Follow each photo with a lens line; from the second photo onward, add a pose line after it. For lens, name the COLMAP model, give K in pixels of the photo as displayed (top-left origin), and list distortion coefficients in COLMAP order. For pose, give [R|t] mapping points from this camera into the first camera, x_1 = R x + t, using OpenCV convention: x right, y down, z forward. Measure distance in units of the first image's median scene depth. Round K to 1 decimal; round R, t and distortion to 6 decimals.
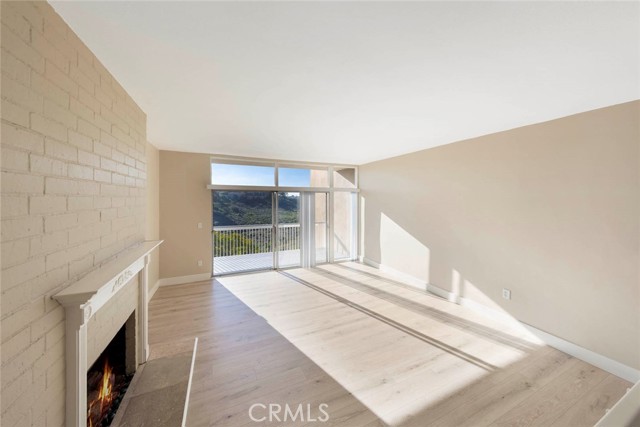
lens RADIAL K [[220.6, 0, 307.8], [0, 220.6, 202.7], [0, 0, 1]] dist [0.007801, 0.000009]
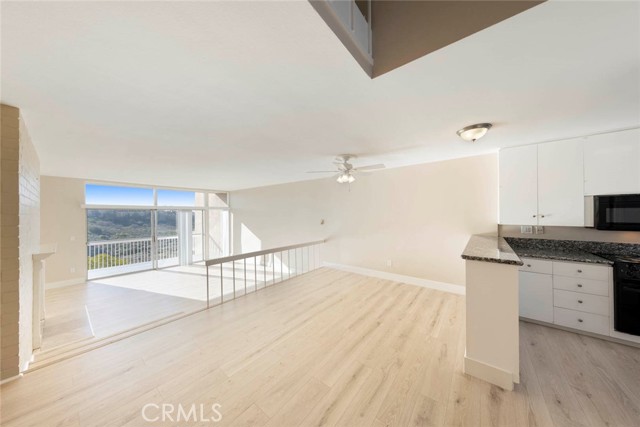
lens RADIAL K [[204.5, 0, 321.7], [0, 204.5, 213.7], [0, 0, 1]] dist [0.006377, 0.000297]
pose [[0.867685, -0.009978, 0.497014, 0.108115], [0.020048, 0.999688, -0.014929, 0.010722], [-0.496710, 0.022918, 0.867614, -0.541886]]
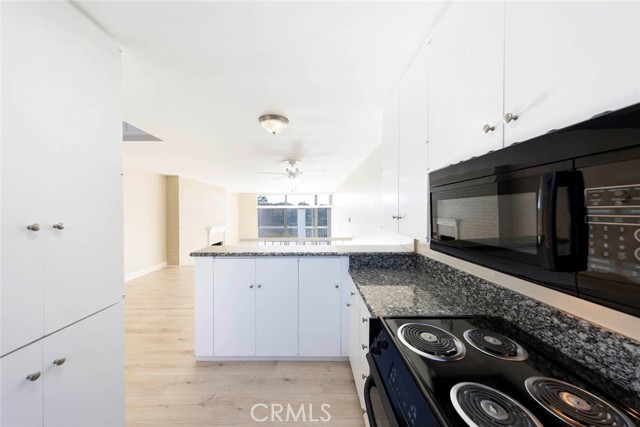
lens RADIAL K [[204.5, 0, 321.6], [0, 204.5, 215.5], [0, 0, 1]] dist [0.006377, 0.000297]
pose [[0.927999, 0.002288, -0.372575, 0.864239], [-0.005171, 0.999964, -0.006740, 0.019181], [0.372546, 0.008181, 0.927977, -0.672745]]
